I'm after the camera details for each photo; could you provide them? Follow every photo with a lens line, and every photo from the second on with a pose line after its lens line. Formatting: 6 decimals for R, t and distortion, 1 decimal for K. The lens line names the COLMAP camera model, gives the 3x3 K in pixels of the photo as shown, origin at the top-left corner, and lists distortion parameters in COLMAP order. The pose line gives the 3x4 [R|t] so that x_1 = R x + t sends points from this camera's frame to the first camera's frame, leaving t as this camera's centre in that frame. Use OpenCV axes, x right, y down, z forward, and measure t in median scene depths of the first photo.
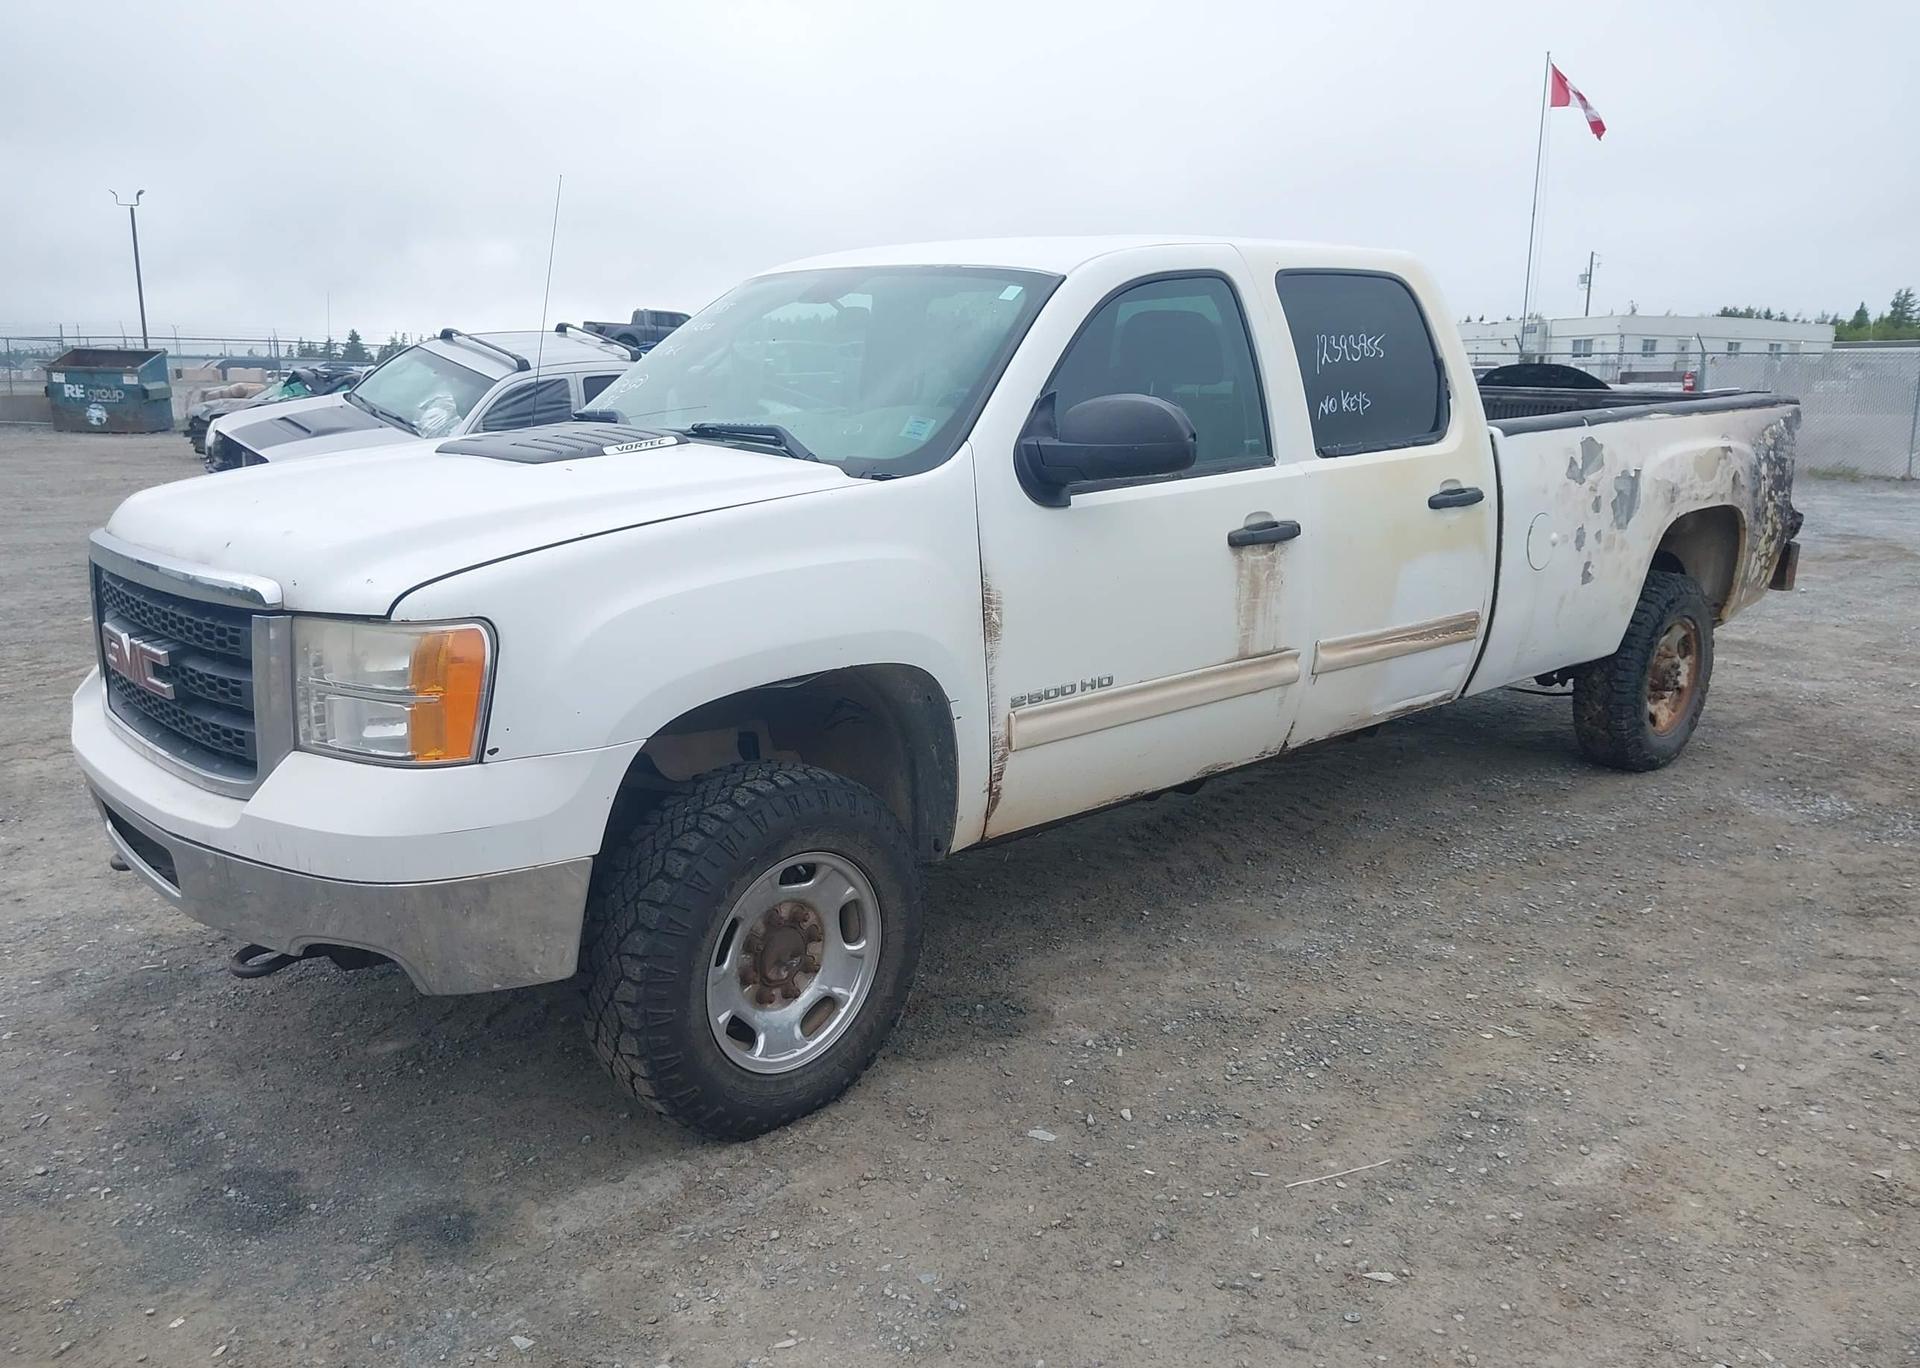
lens RADIAL K [[1523.1, 0, 948.2], [0, 1523.1, 734.6], [0, 0, 1]] dist [0.029658, -0.034741]
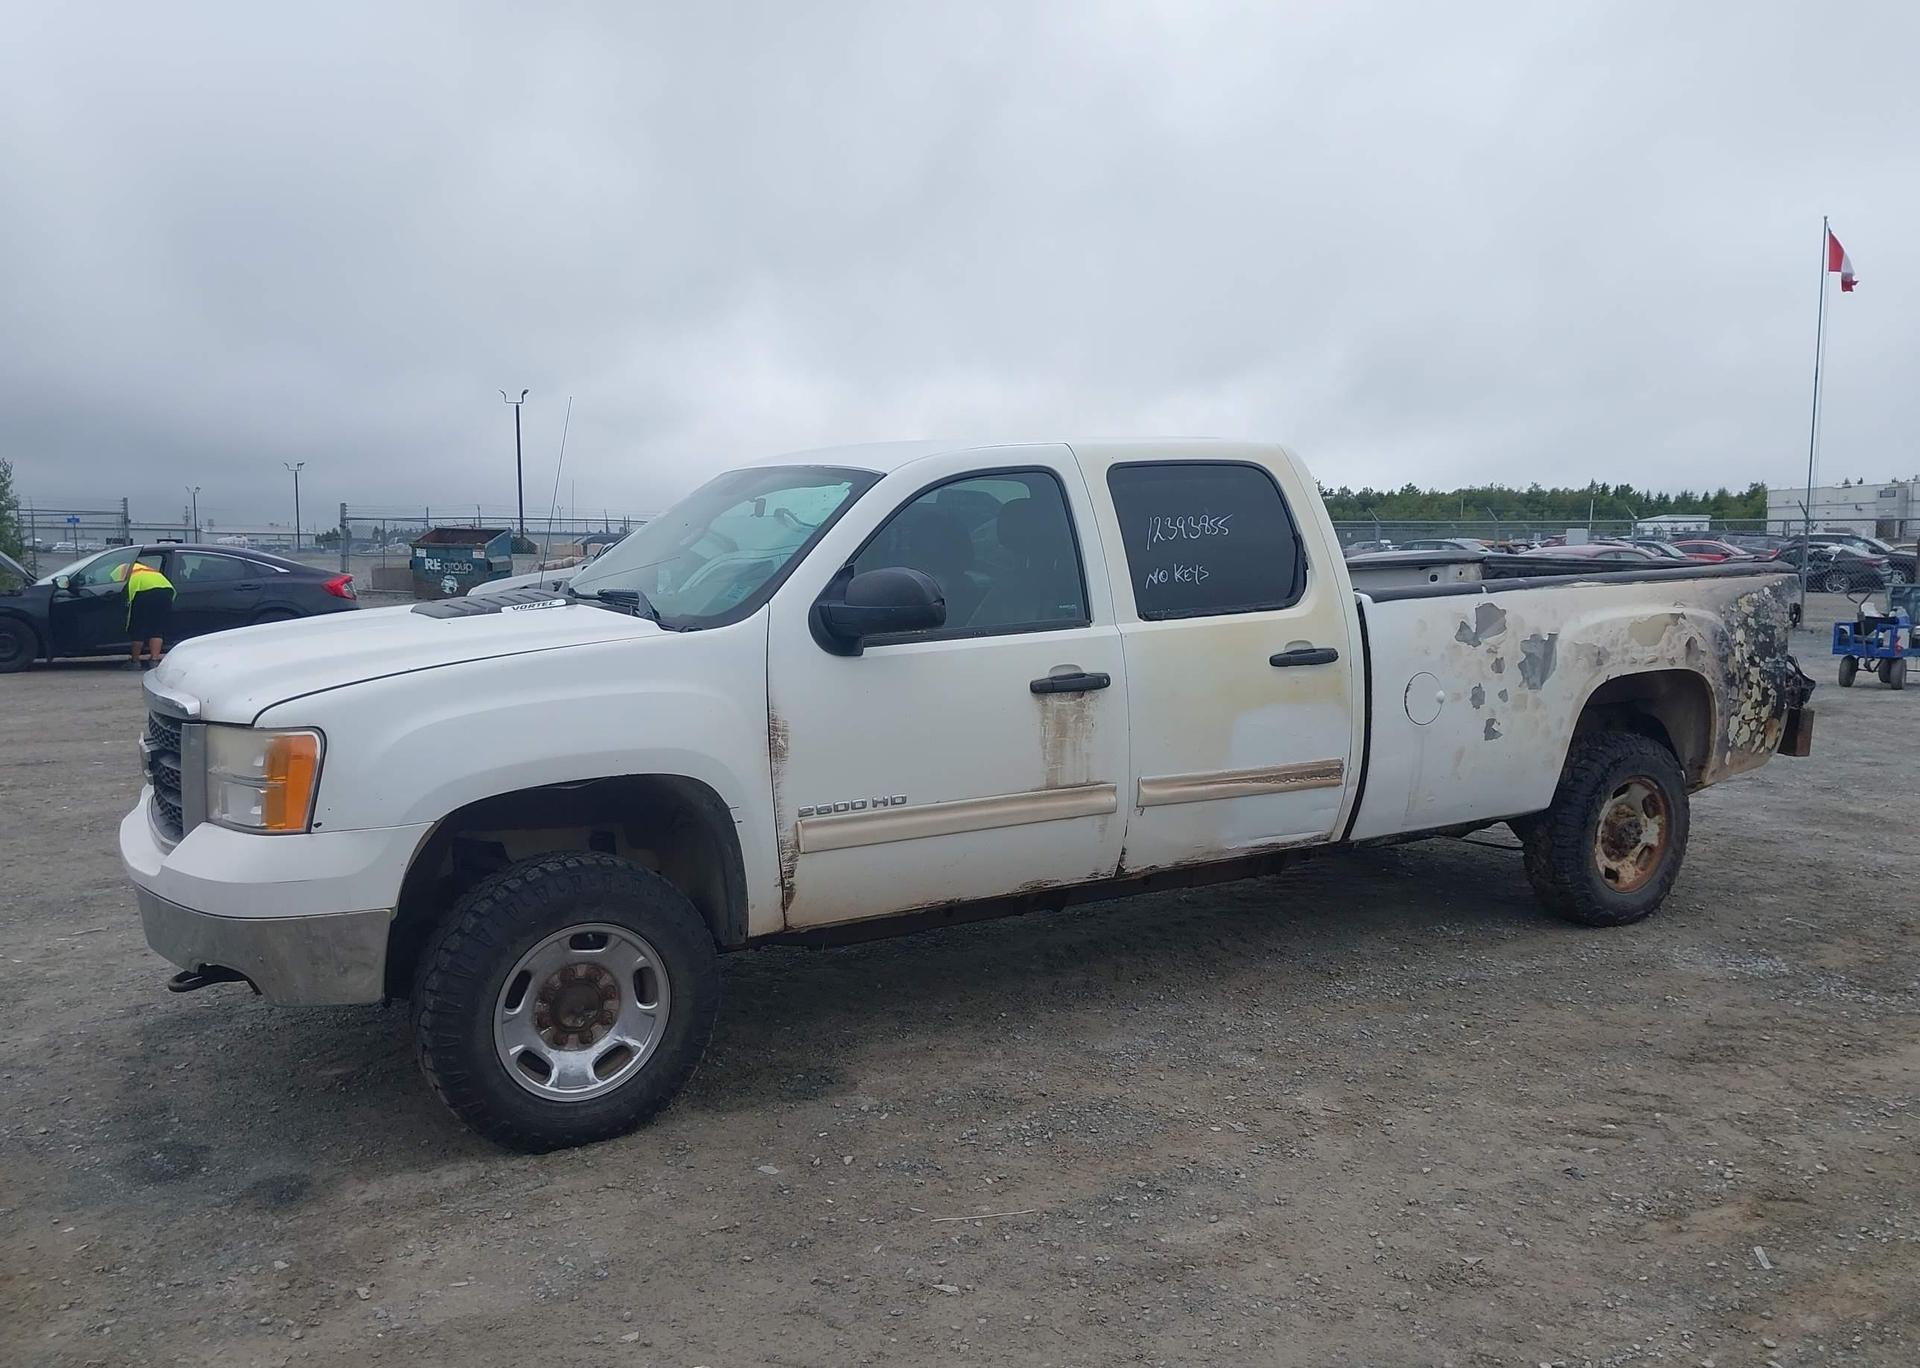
lens RADIAL K [[1523.1, 0, 948.2], [0, 1523.1, 734.6], [0, 0, 1]] dist [0.029658, -0.034741]
pose [[0.976688, 0.020997, -0.213635, 0.356113], [-0.043891, 0.993714, -0.102990, 0.030678], [0.210129, 0.109965, 0.971470, -0.142266]]
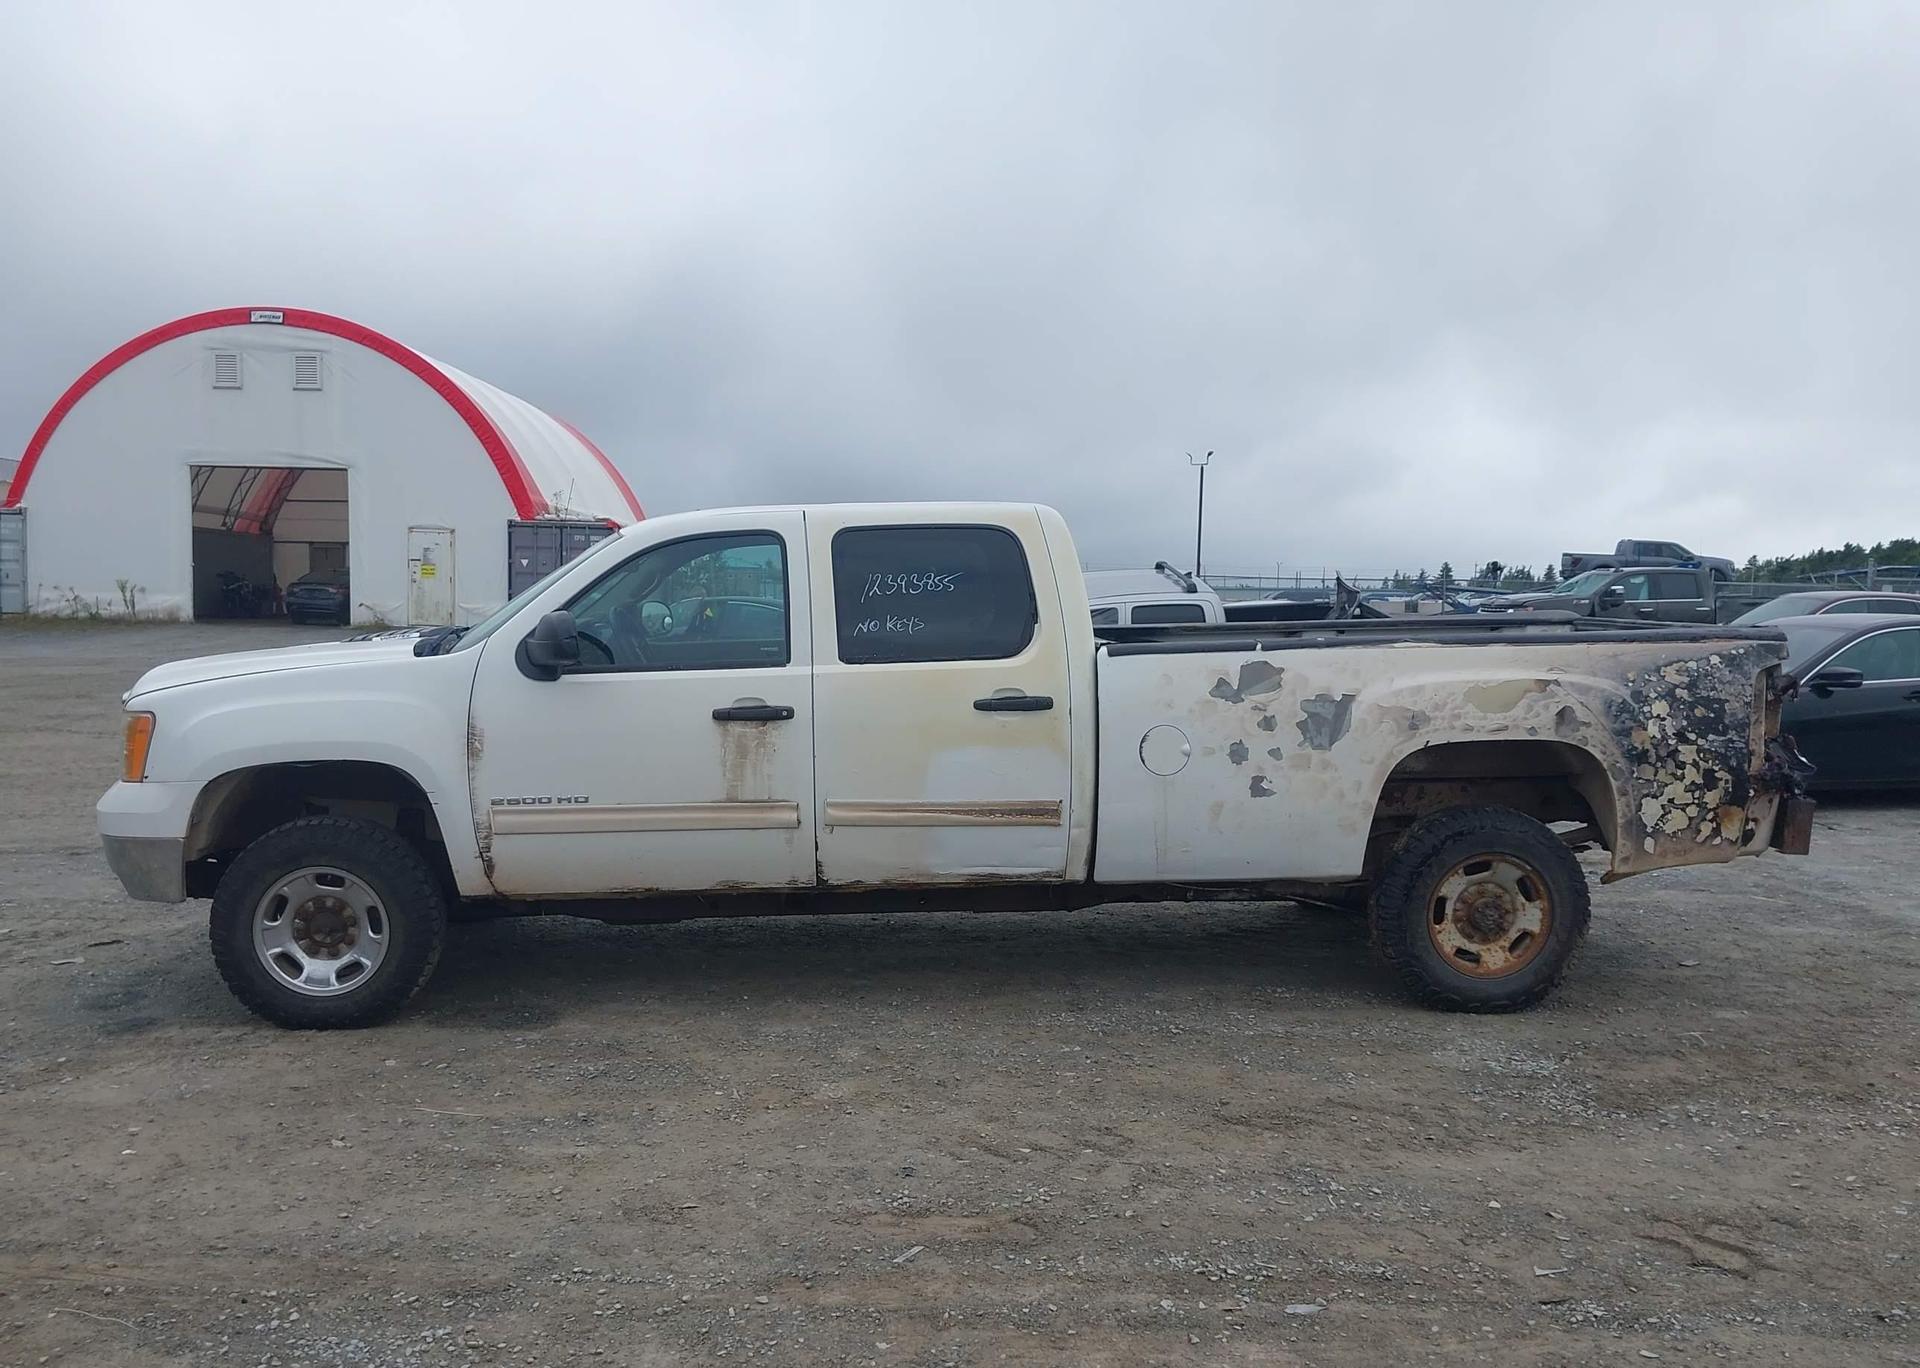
lens RADIAL K [[1506.0, 0, 918.8], [0, 1506.0, 724.4], [0, 0, 1]] dist [0.128268, -0.290447]
pose [[0.764922, 0.056503, -0.641640, 1.170428], [-0.153792, 0.983356, -0.096745, -0.012764], [0.625494, 0.172681, 0.760880, 0.055646]]
